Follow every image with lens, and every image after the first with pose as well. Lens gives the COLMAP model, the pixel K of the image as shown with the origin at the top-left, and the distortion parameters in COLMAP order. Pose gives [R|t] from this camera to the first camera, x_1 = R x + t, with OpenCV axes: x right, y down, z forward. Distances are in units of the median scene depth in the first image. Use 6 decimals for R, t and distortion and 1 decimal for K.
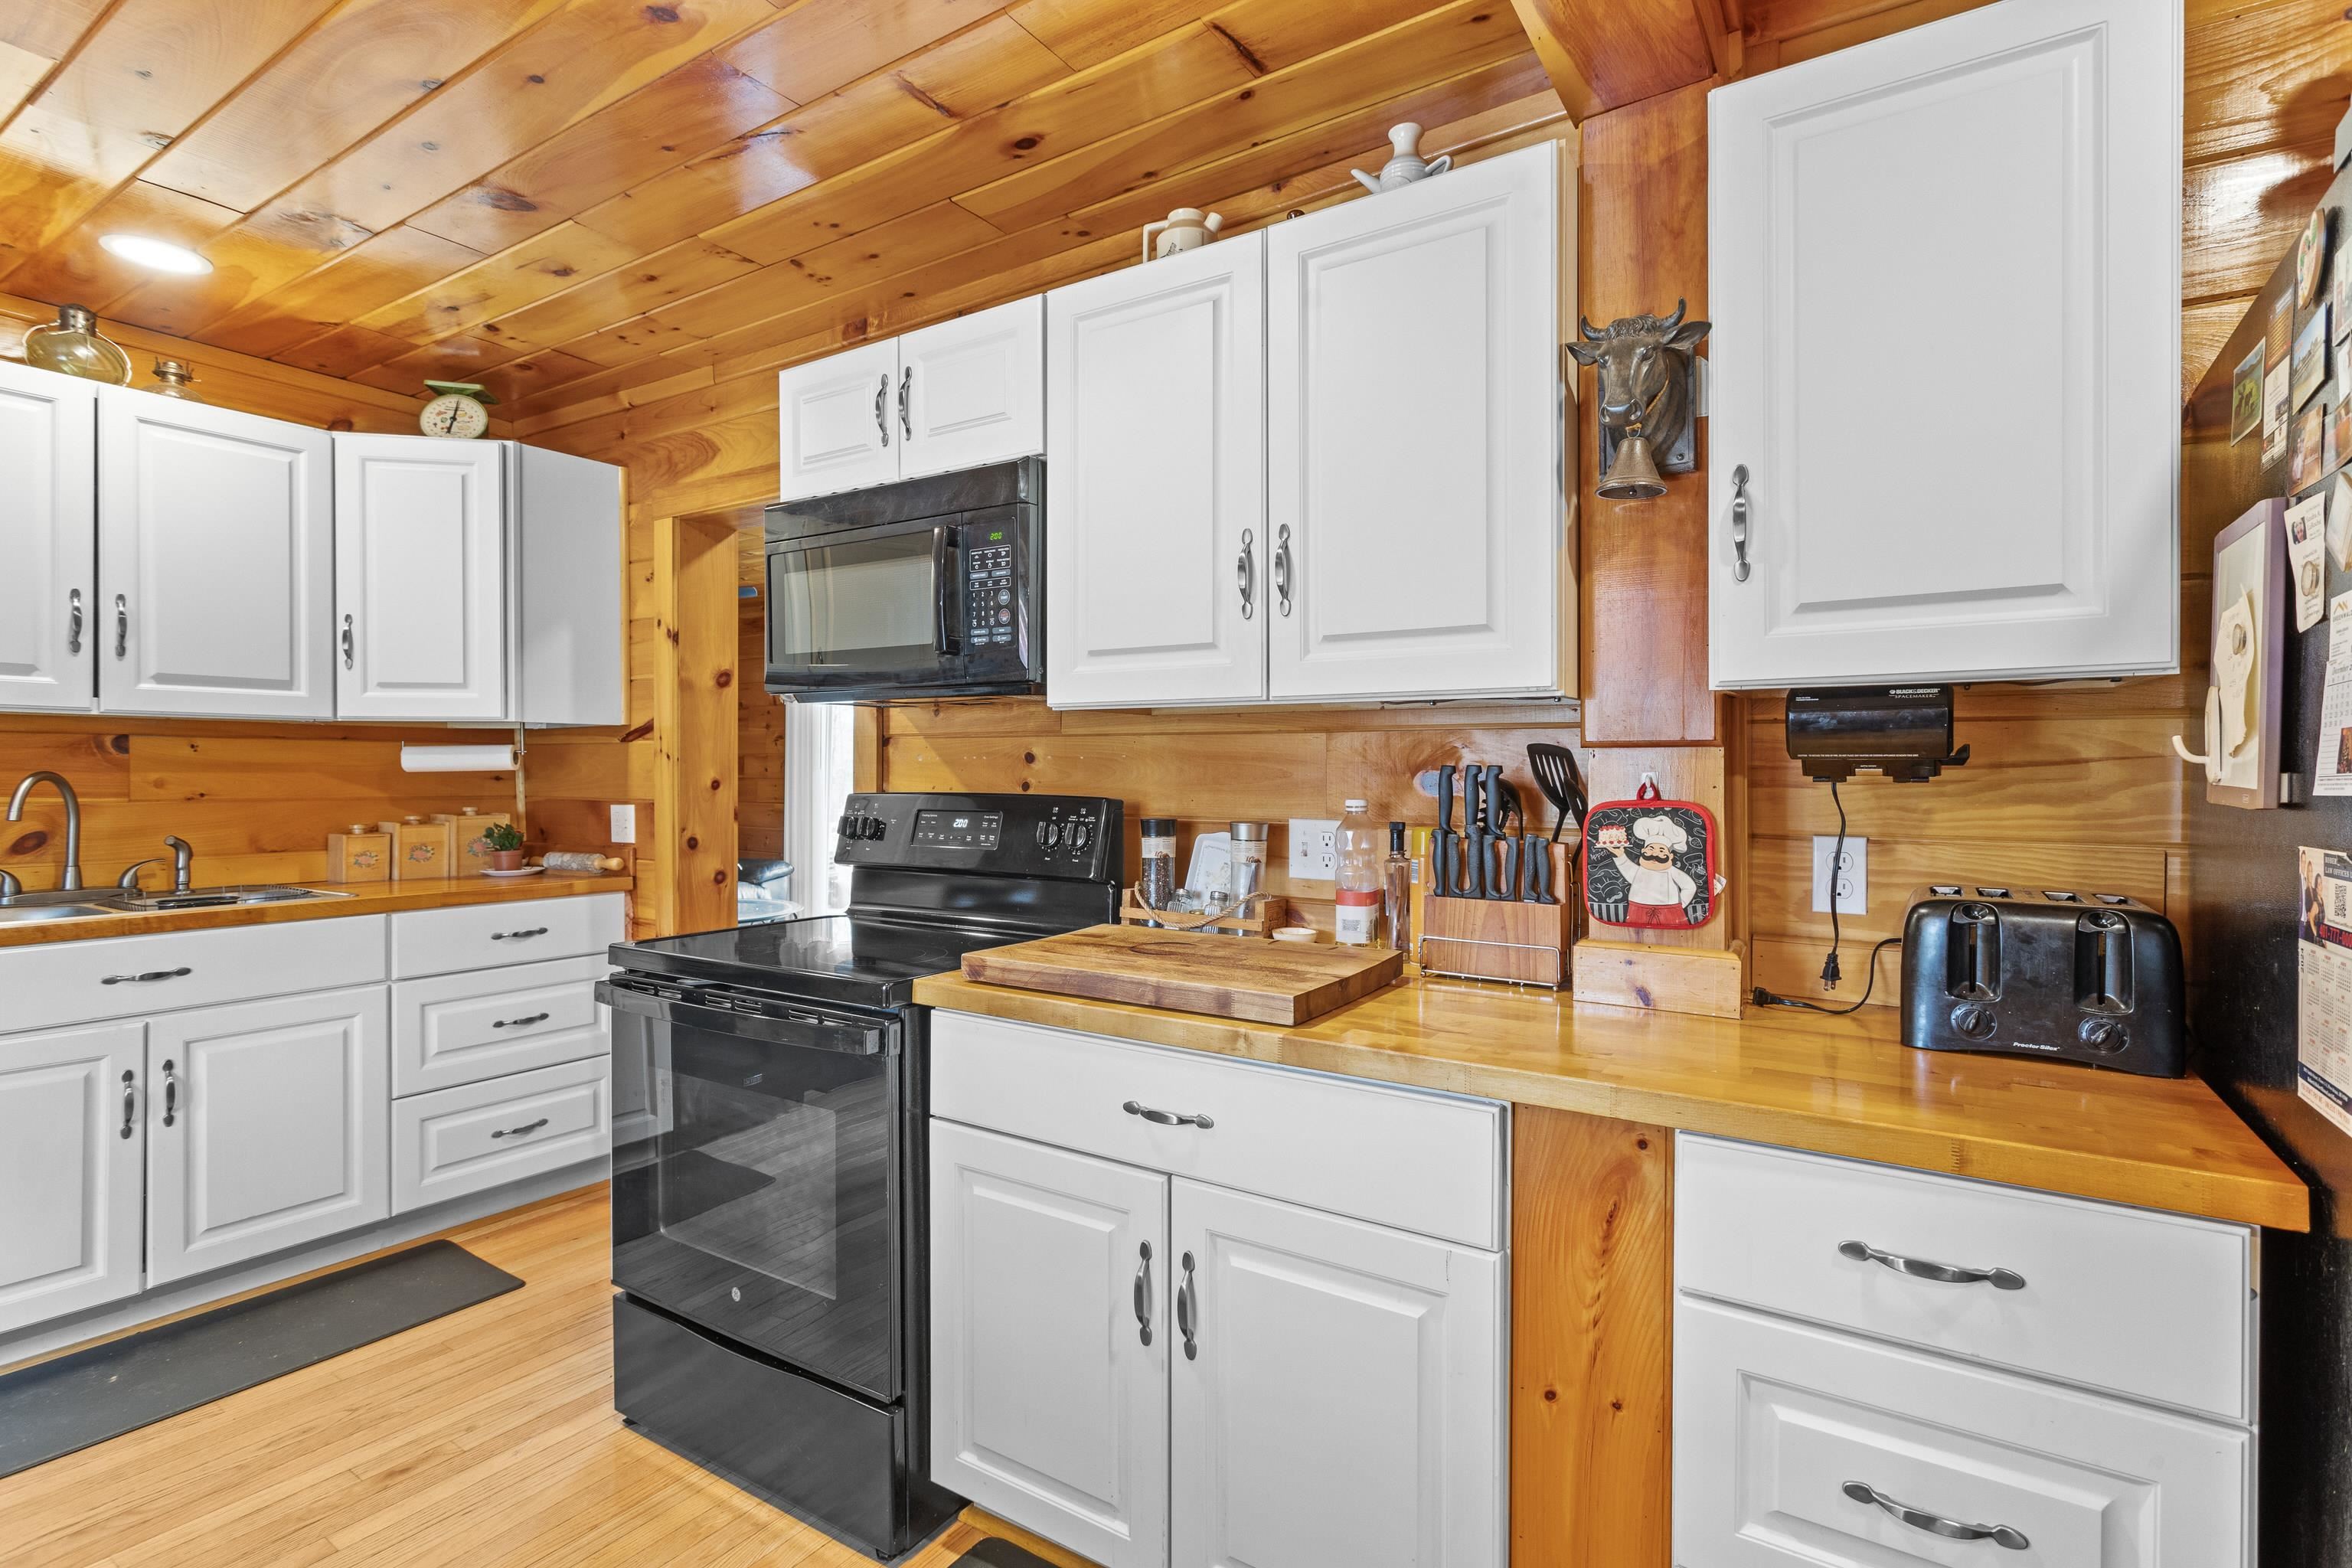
lens RADIAL K [[1117.7, 0, 1174.9], [0, 1117.7, 782.7], [0, 0, 1]] dist [-0.002185, 0.001018]
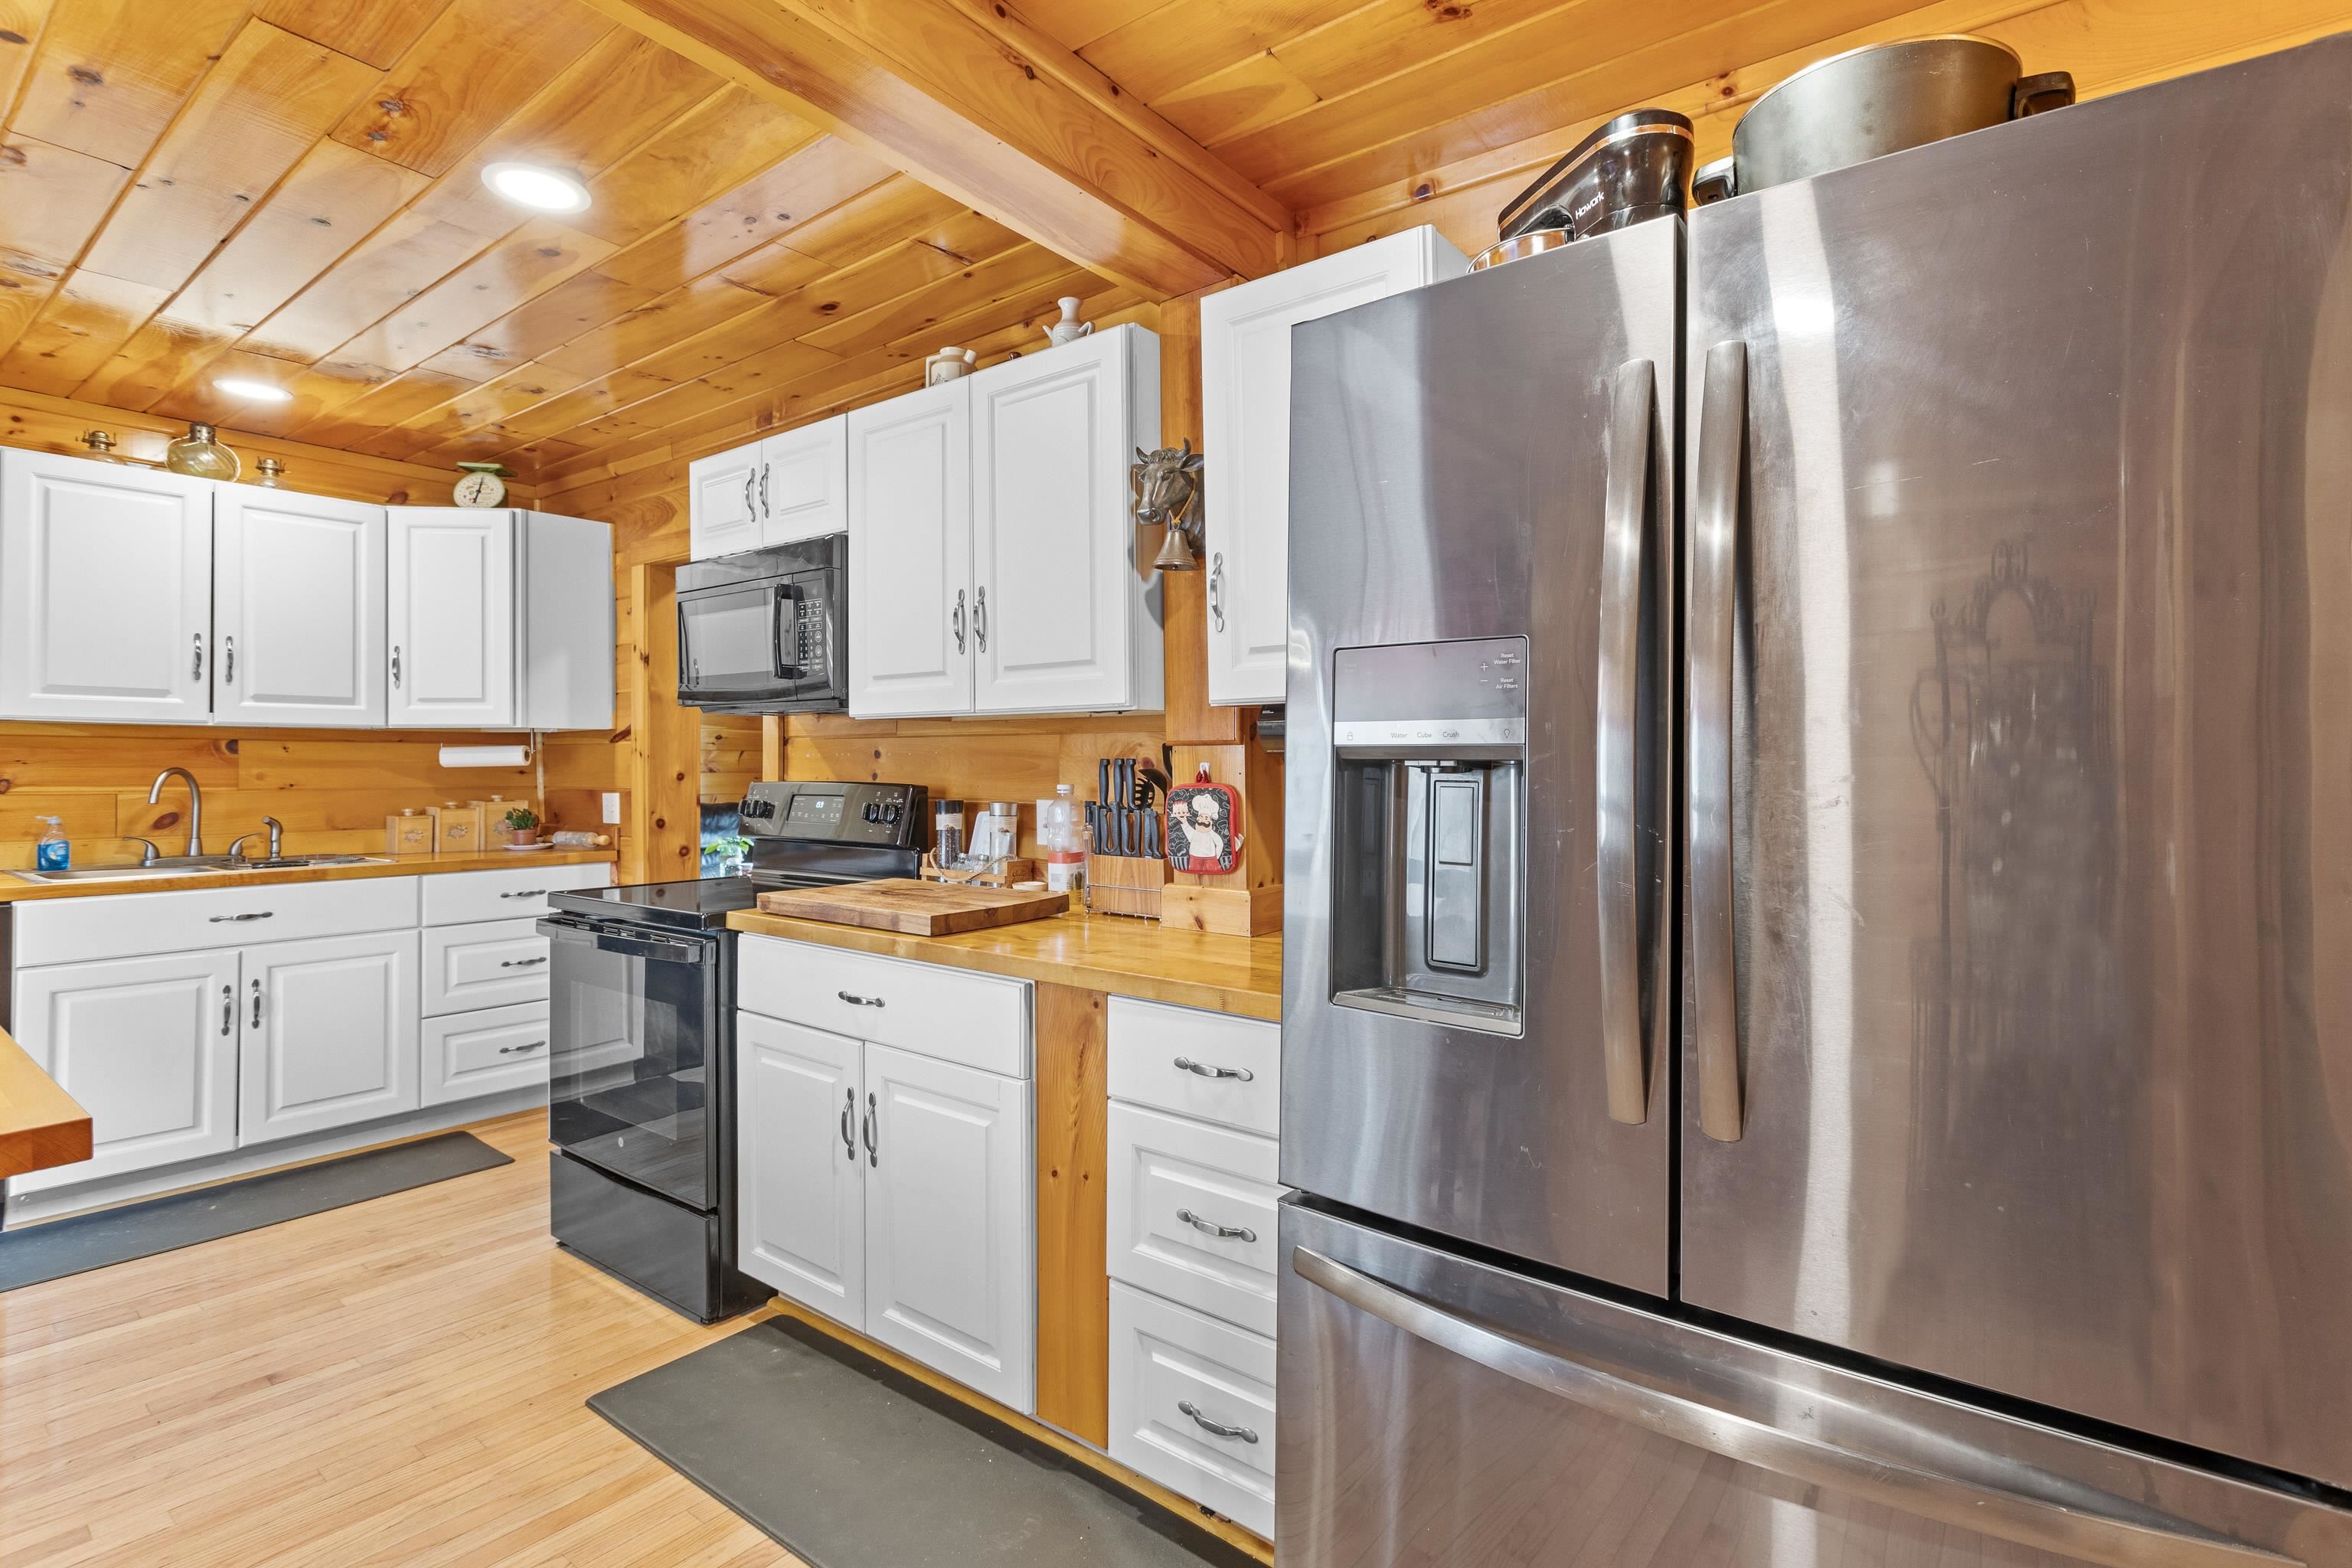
lens RADIAL K [[1117.7, 0, 1173.6], [0, 1117.7, 760.8], [0, 0, 1]] dist [-0.002185, 0.001018]
pose [[0.996512, -0.004294, -0.083336, 0.388064], [0.003128, 0.999895, -0.014116, 0.005718], [0.083388, 0.013806, 0.996421, -0.314936]]
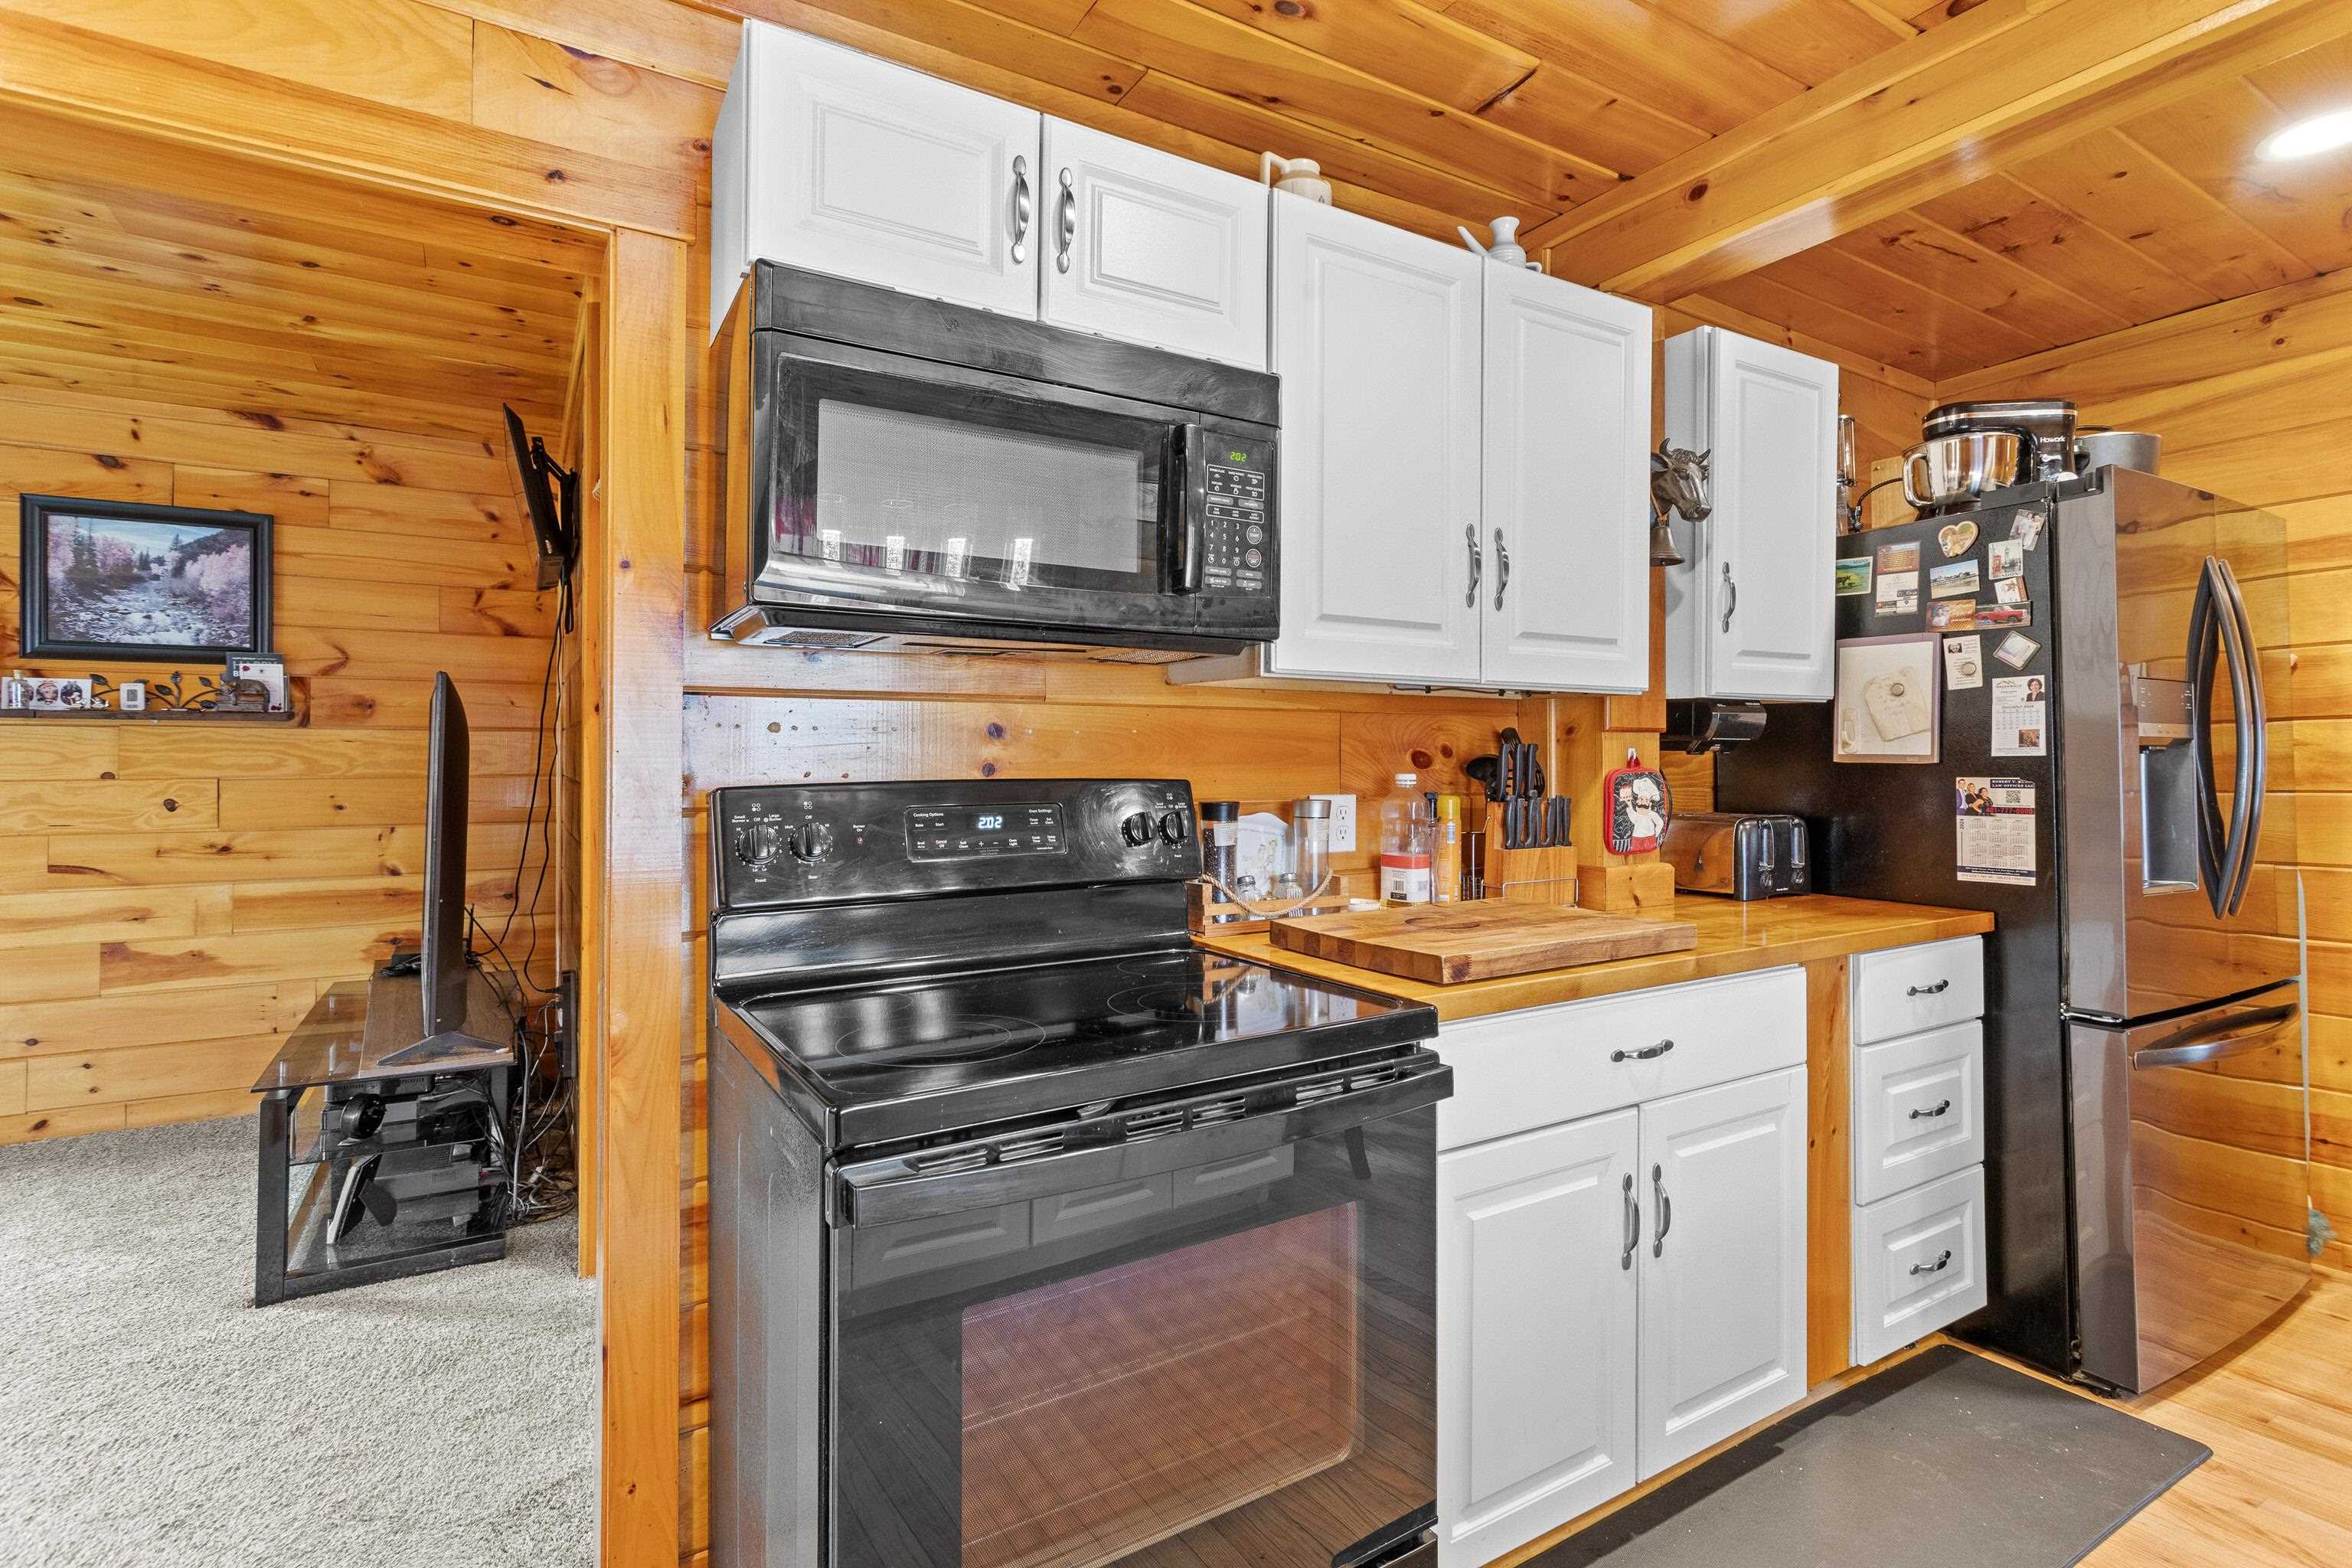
lens RADIAL K [[1117.7, 0, 1180.2], [0, 1117.7, 757.0], [0, 0, 1]] dist [-0.002185, 0.001018]
pose [[0.435817, -0.001616, 0.900034, -0.907881], [0.013126, 0.999903, -0.004561, 0.000139], [-0.899940, 0.013802, 0.435796, 0.687637]]
